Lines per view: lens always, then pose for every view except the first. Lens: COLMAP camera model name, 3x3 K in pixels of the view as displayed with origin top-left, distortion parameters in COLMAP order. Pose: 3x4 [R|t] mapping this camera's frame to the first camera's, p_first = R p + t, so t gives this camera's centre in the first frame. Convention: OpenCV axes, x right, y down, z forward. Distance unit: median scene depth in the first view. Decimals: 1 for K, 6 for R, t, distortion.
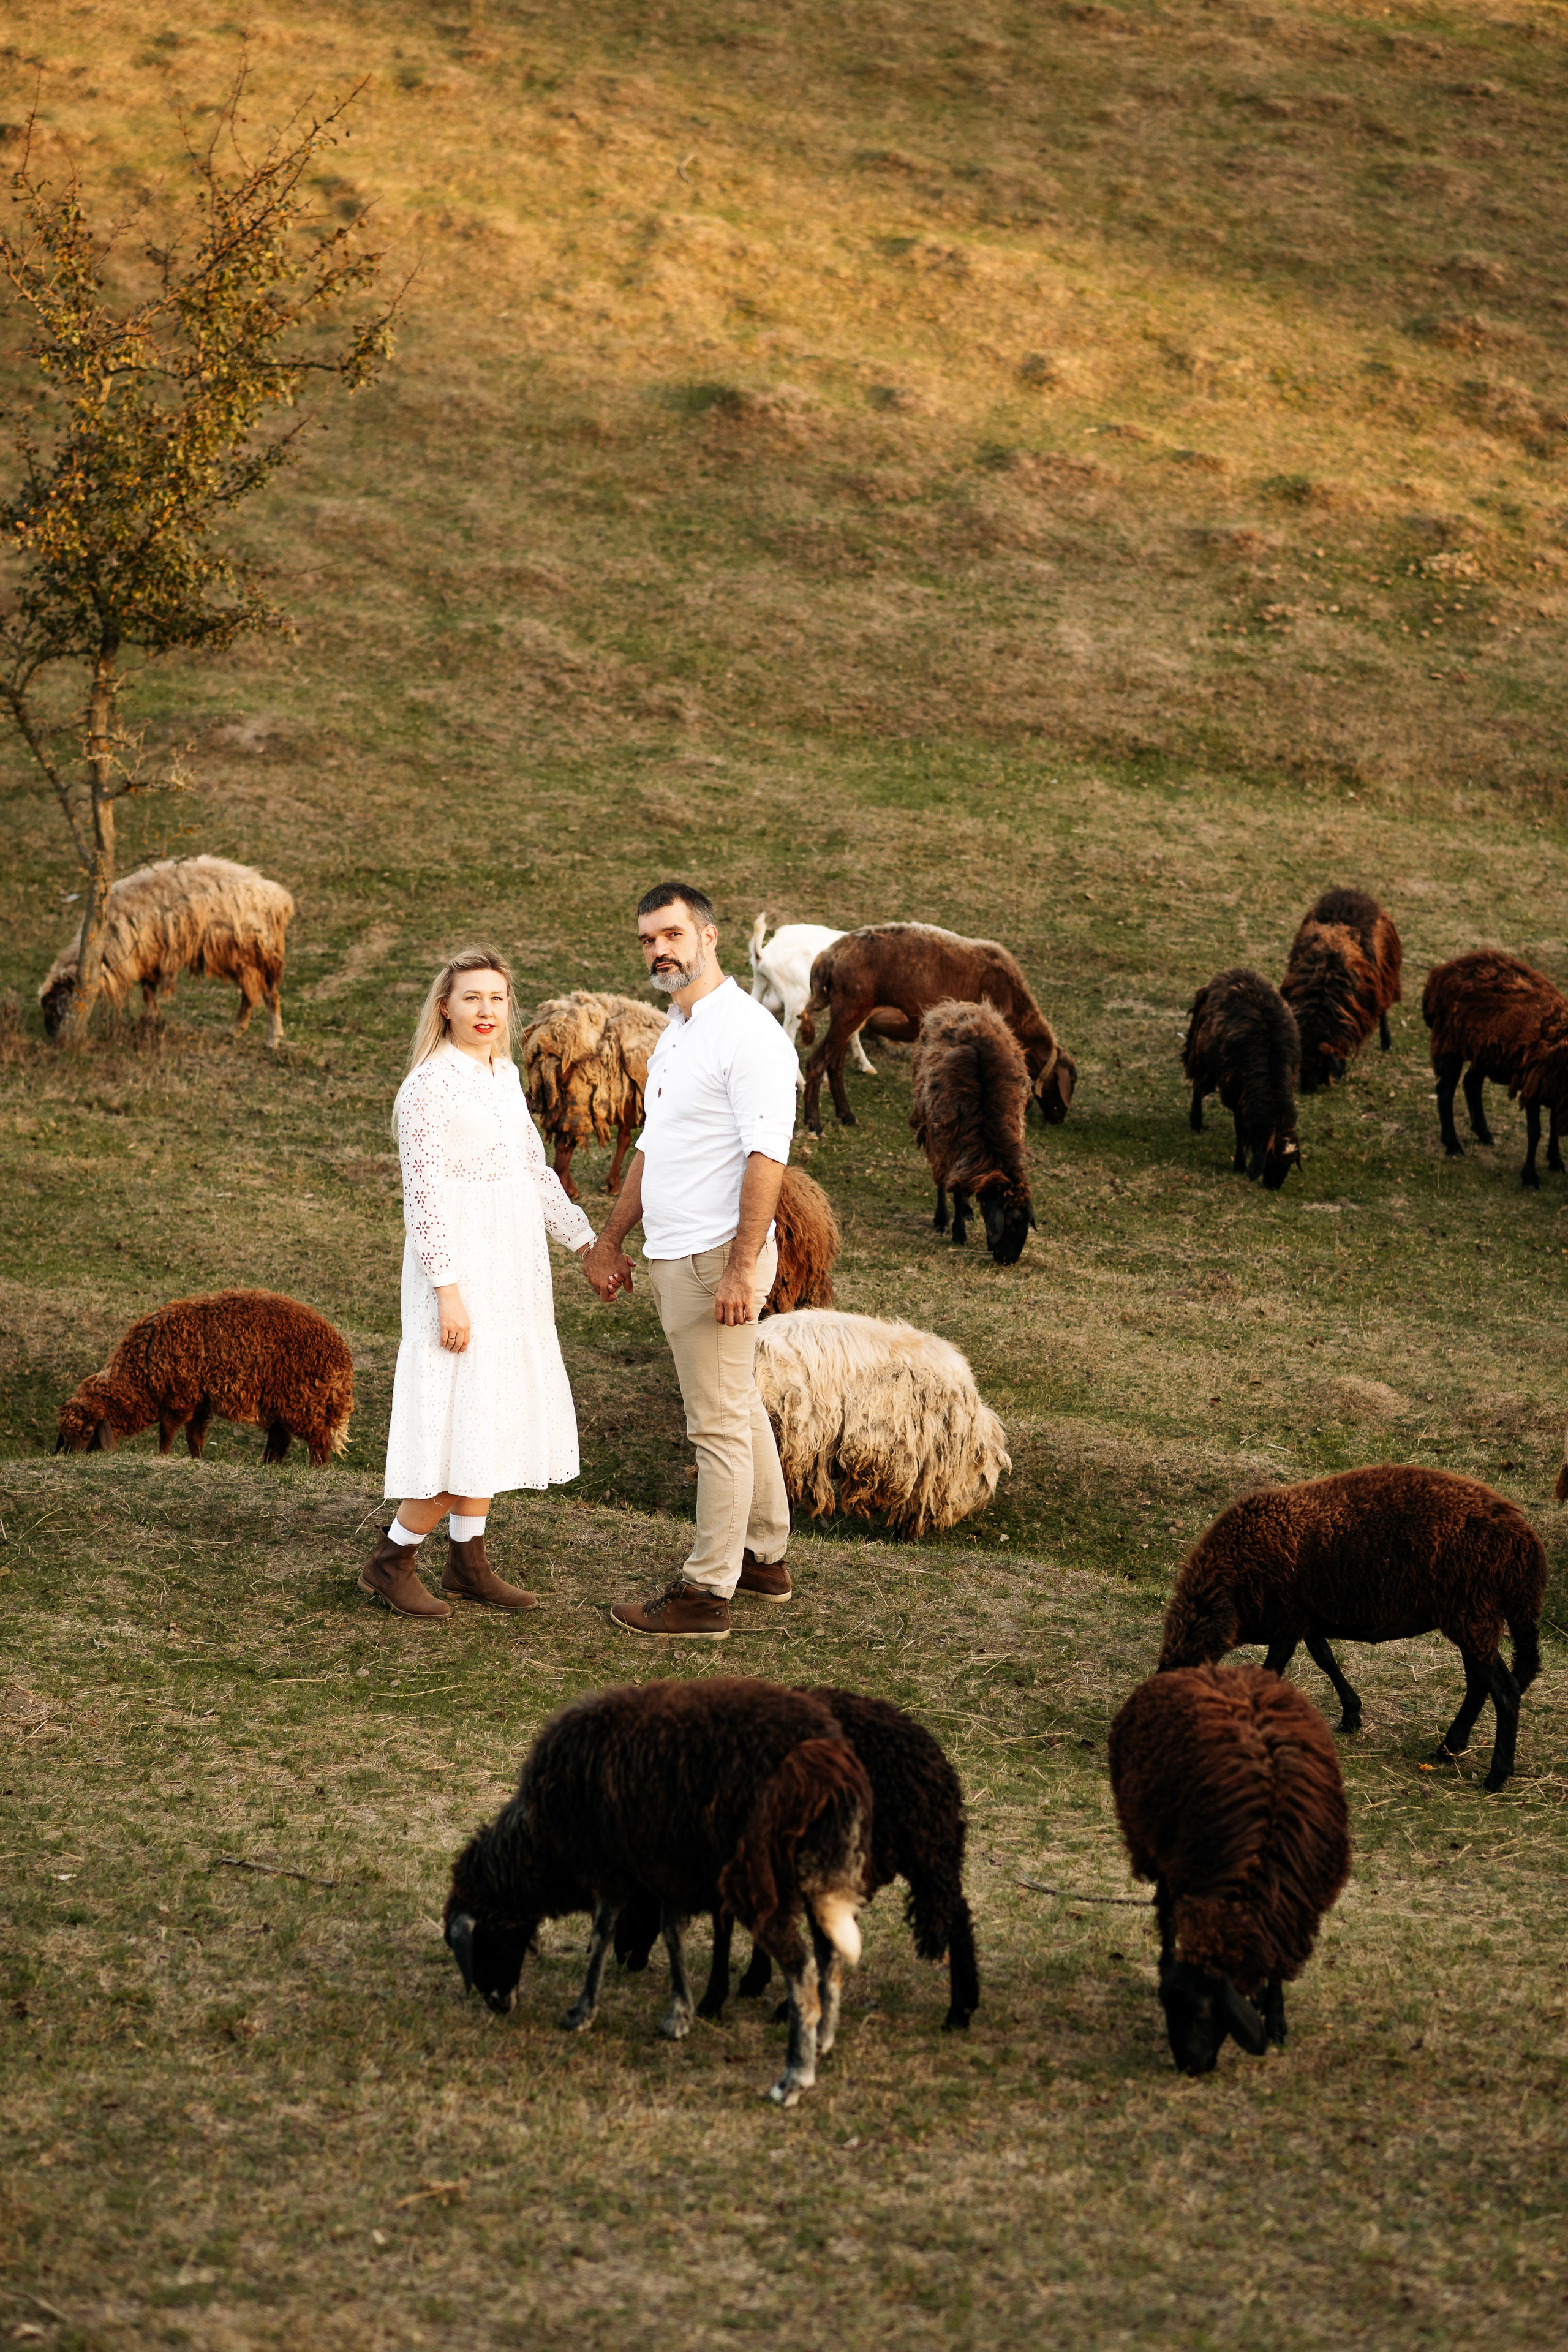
lens RADIAL K [[5714.7, 0, 832.8], [0, 5714.7, 1180.9], [0, 0, 1]] dist [-0.022035, 0.236221]
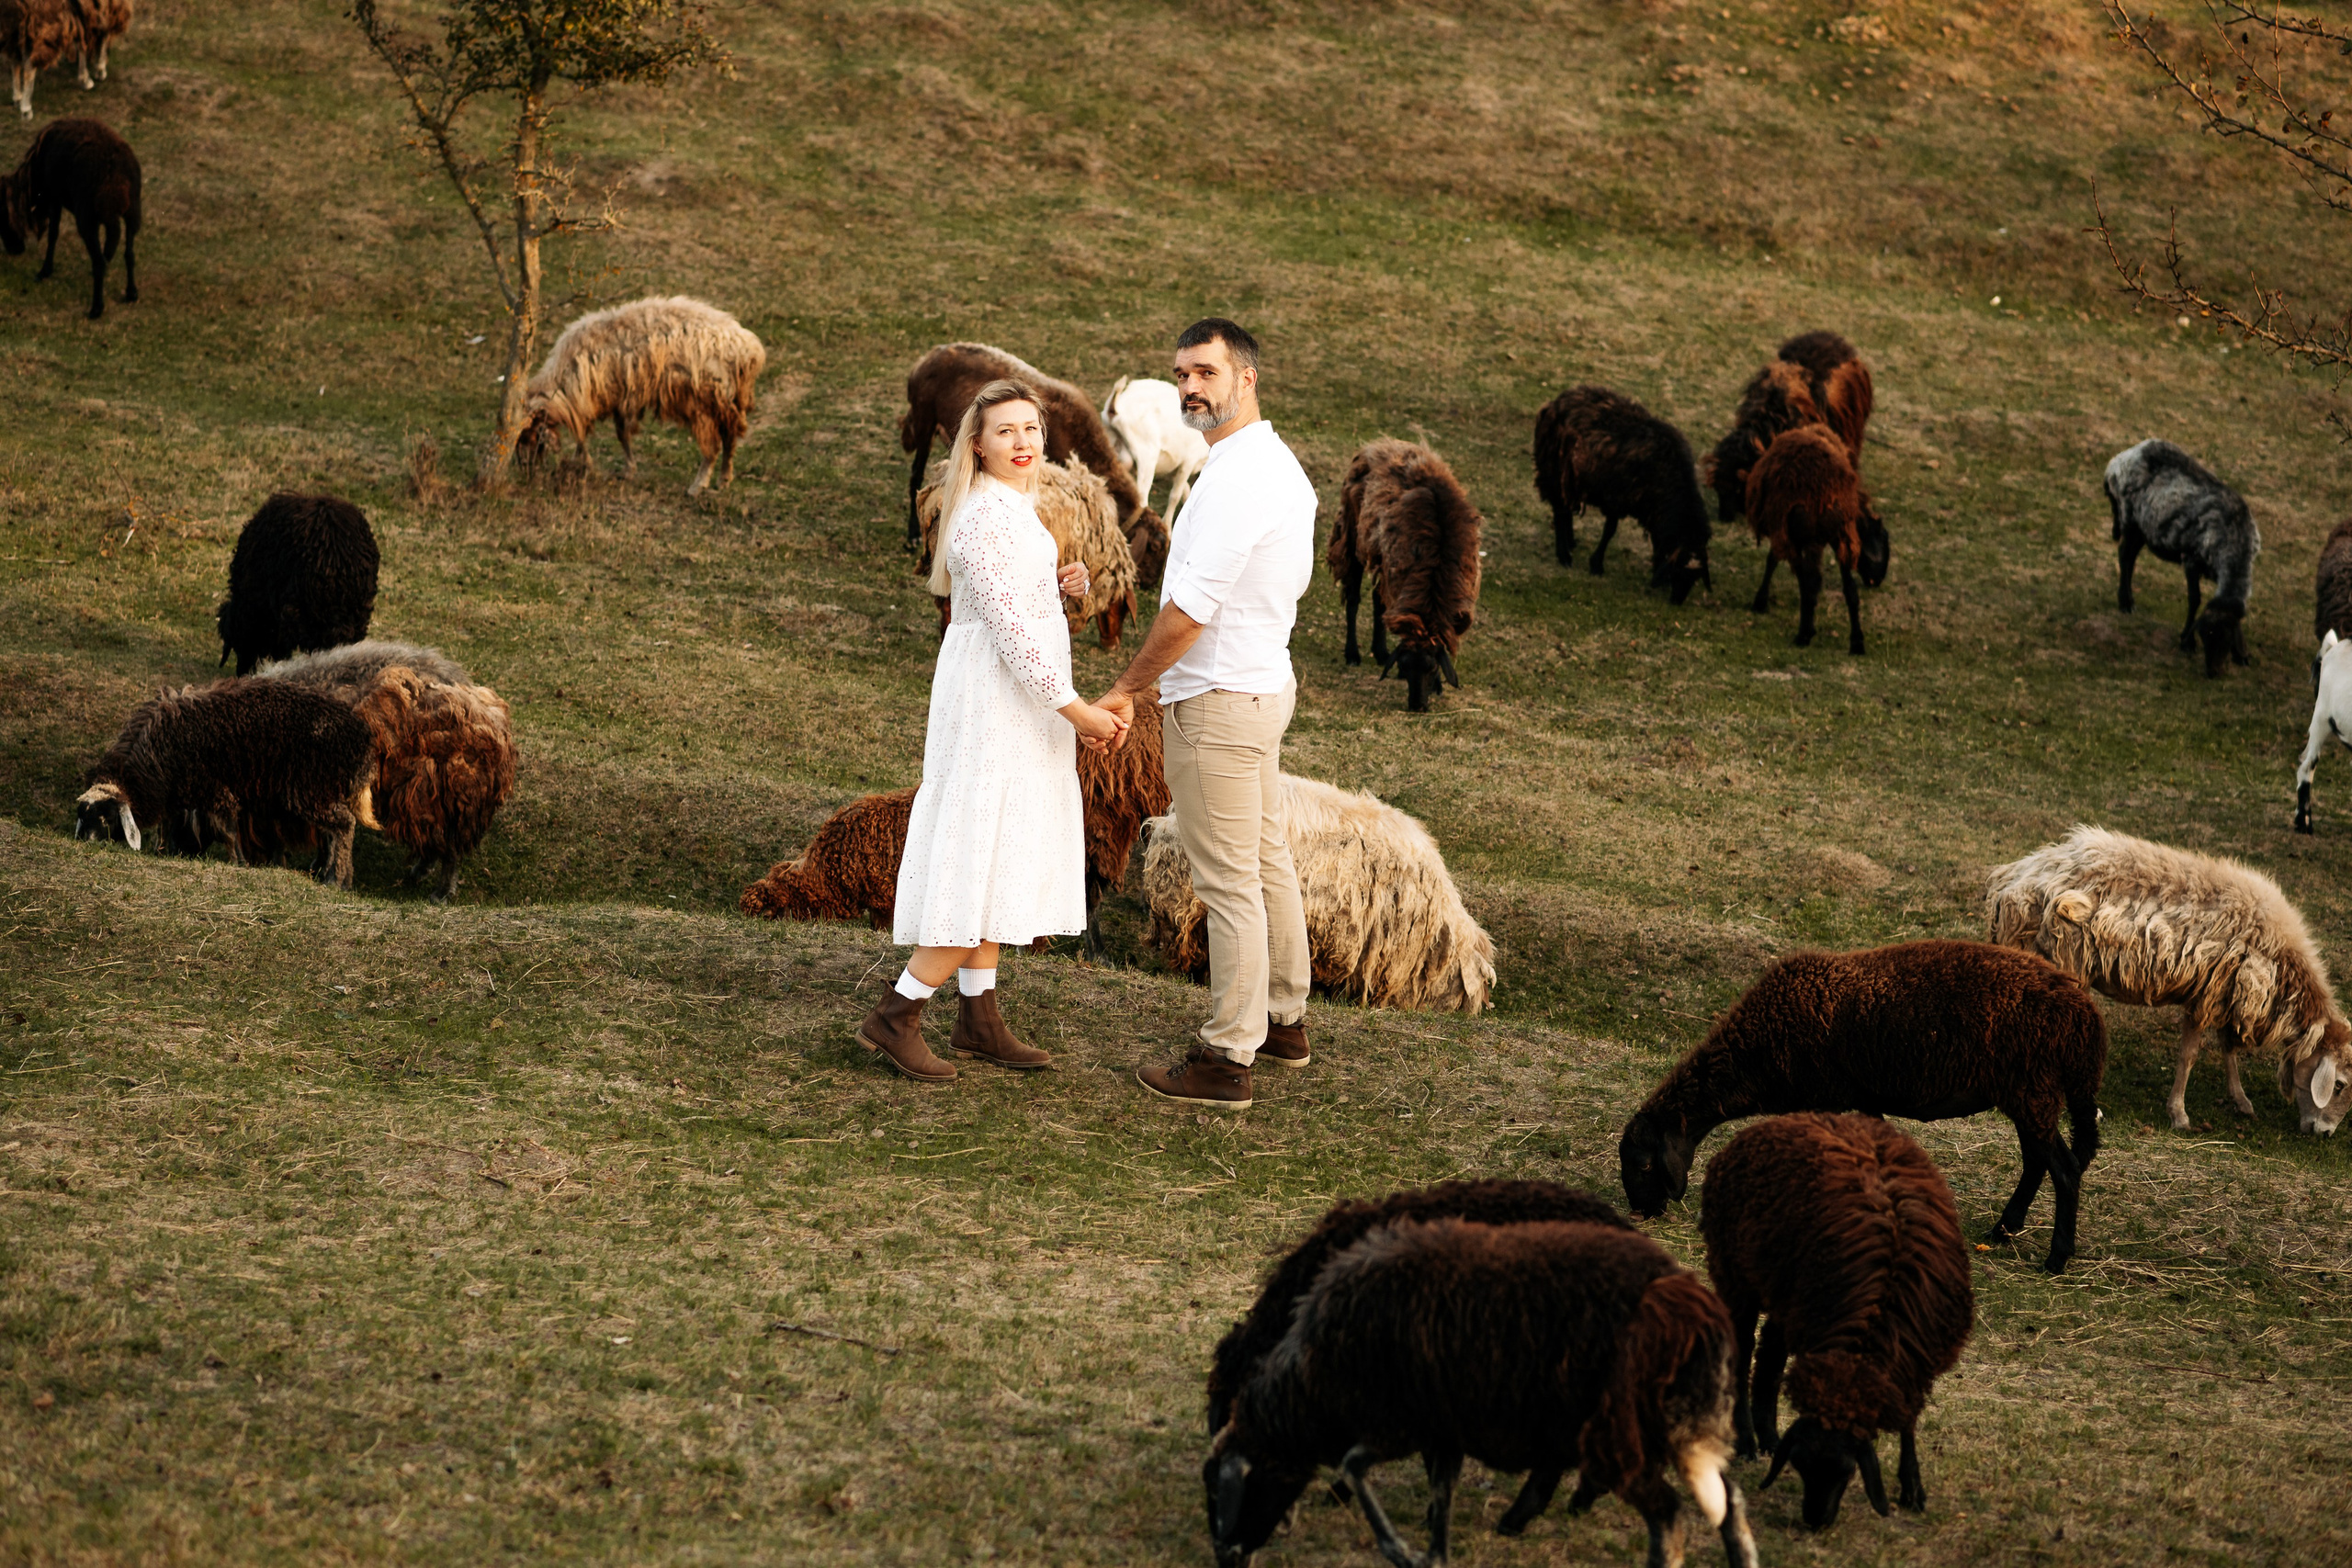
lens RADIAL K [[5714.1, 0, 1176.0], [0, 5714.1, 784.0], [0, 0, 1]] dist [-0.022035, 0.236221]
pose [[0.999789, 0.016152, 0.012705, -0.036099], [-0.016438, 0.999605, 0.022811, 0.003266], [-0.012331, -0.023015, 0.999659, 0.027201]]
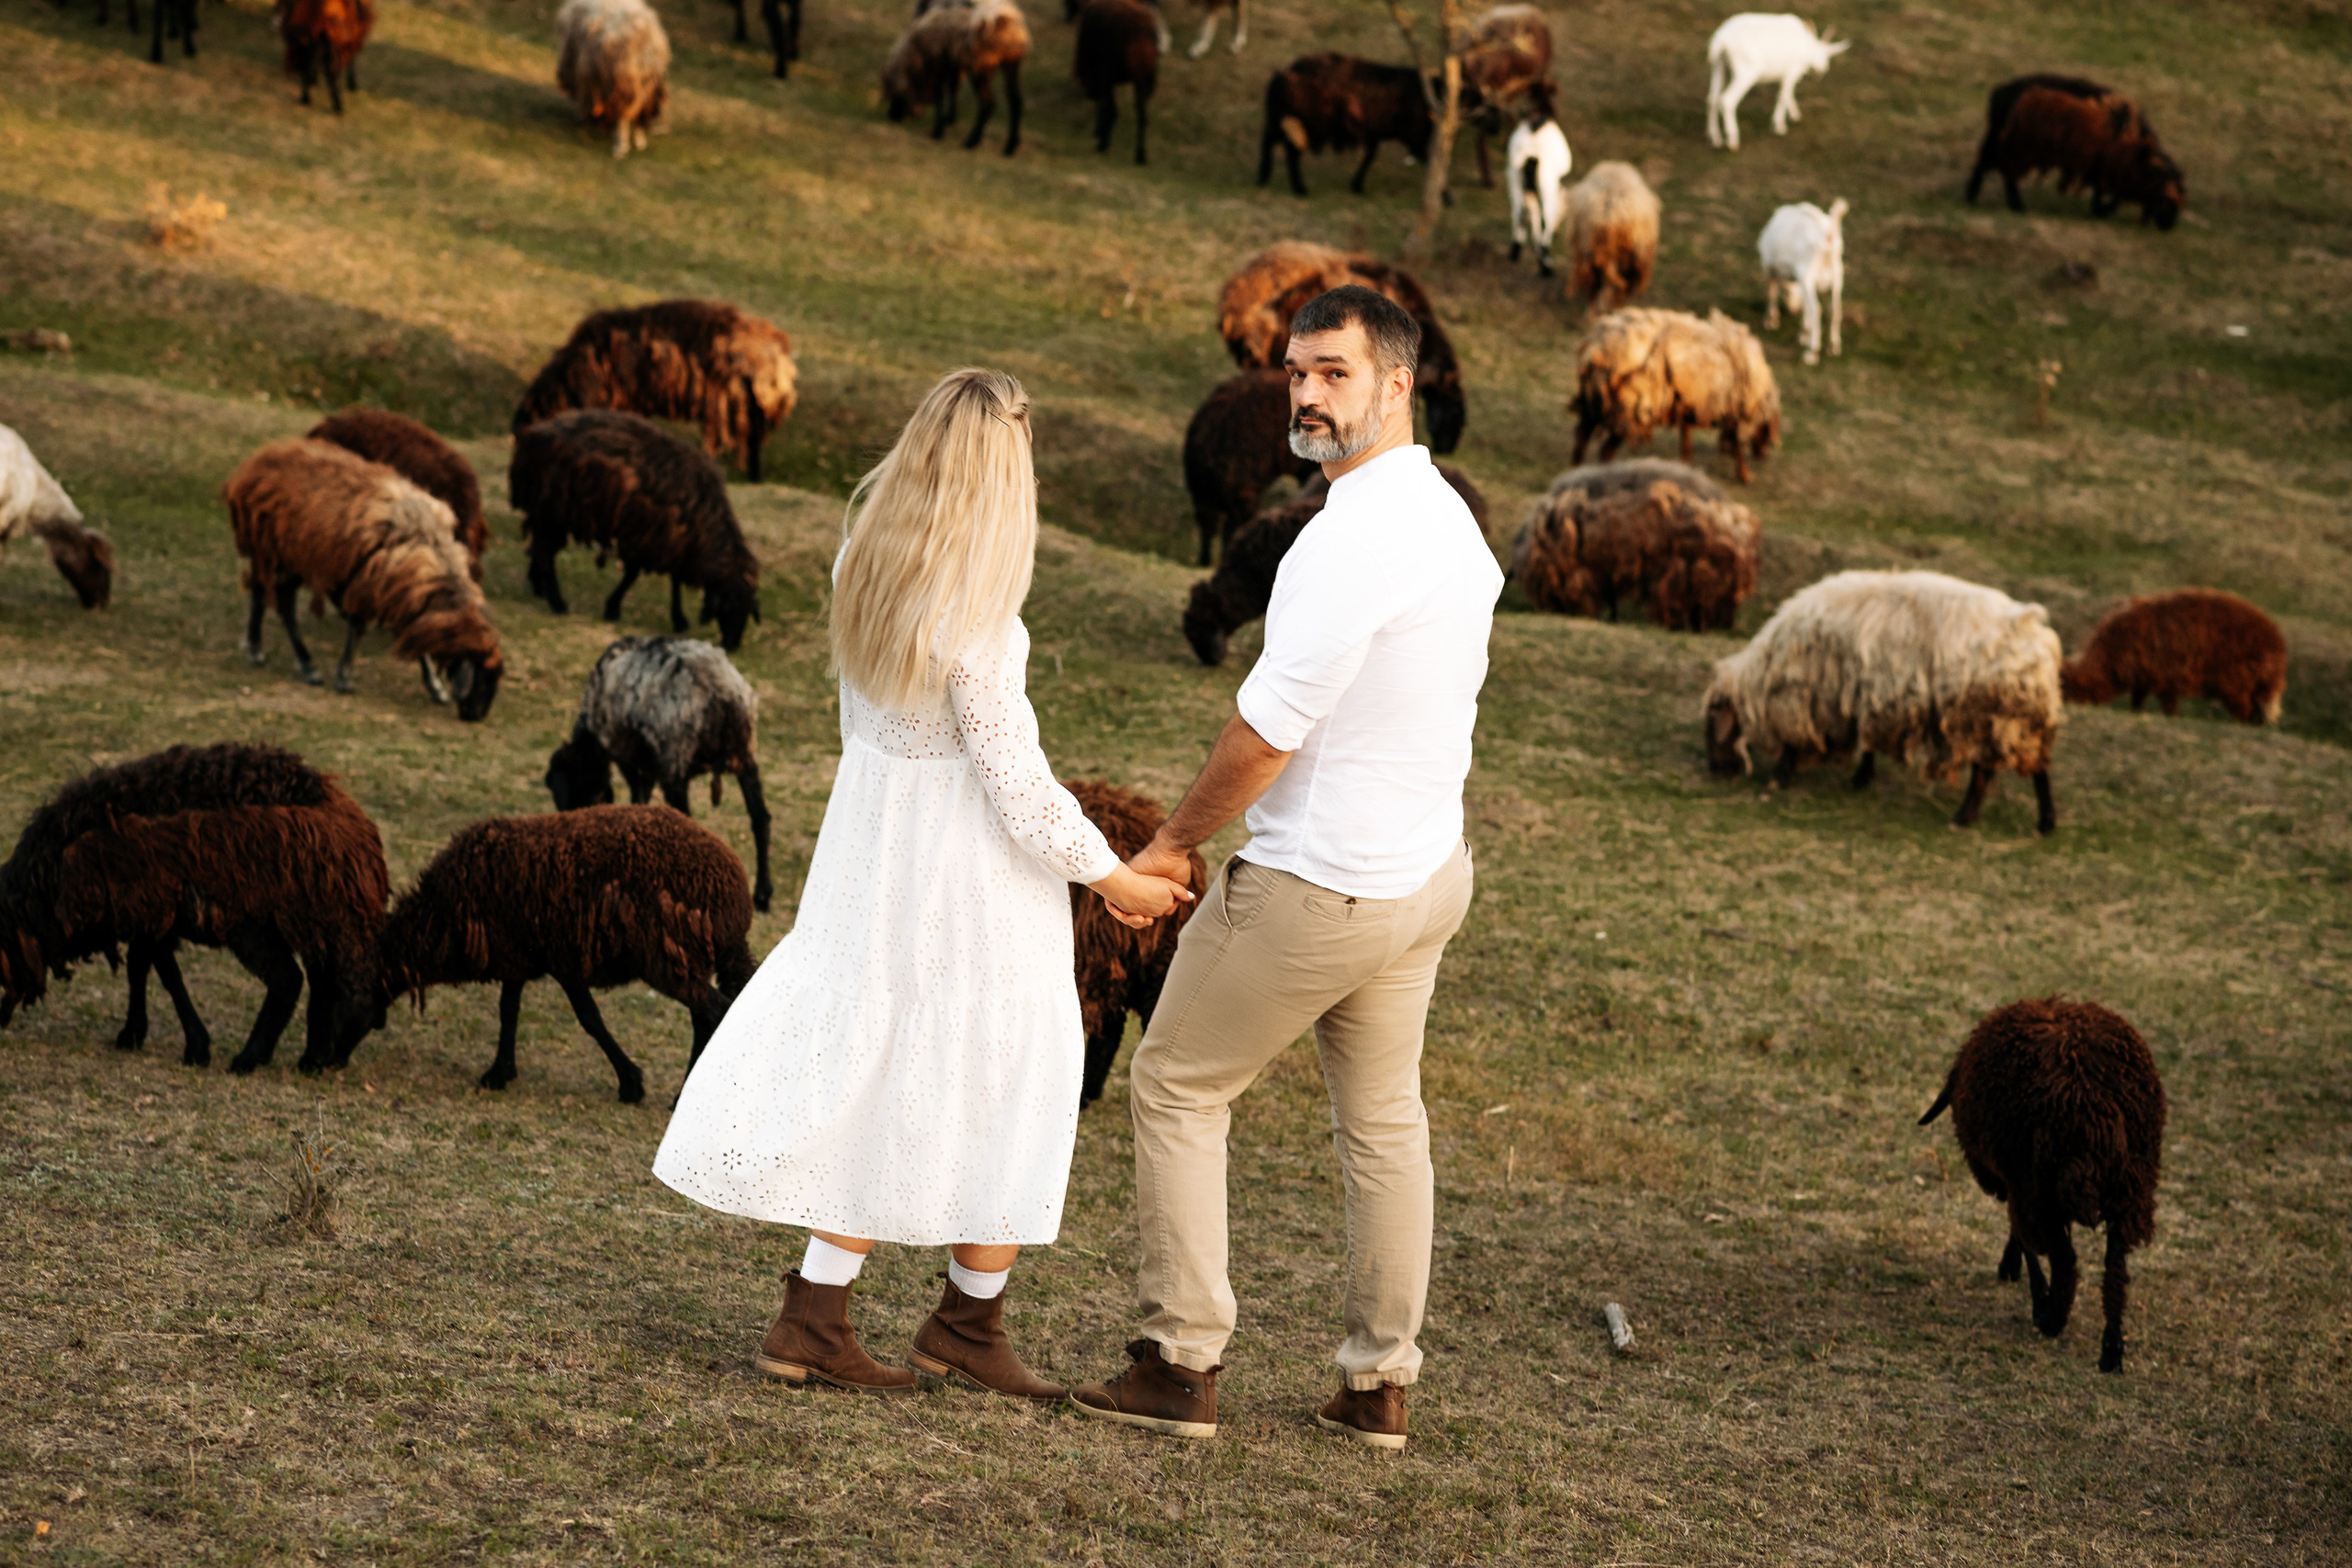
lens RADIAL K [[5638.9, 0, 1176.0], [0, 5638.9, 784.0], [0, 0, 1]] dist [0.043247, -0.247228]
pose [[0.992082, 0.047754, -0.116161, -0.053145], [-0.038311, 0.995879, 0.082207, -0.013307], [0.119608, -0.077106, 0.989822, -0.220607]]
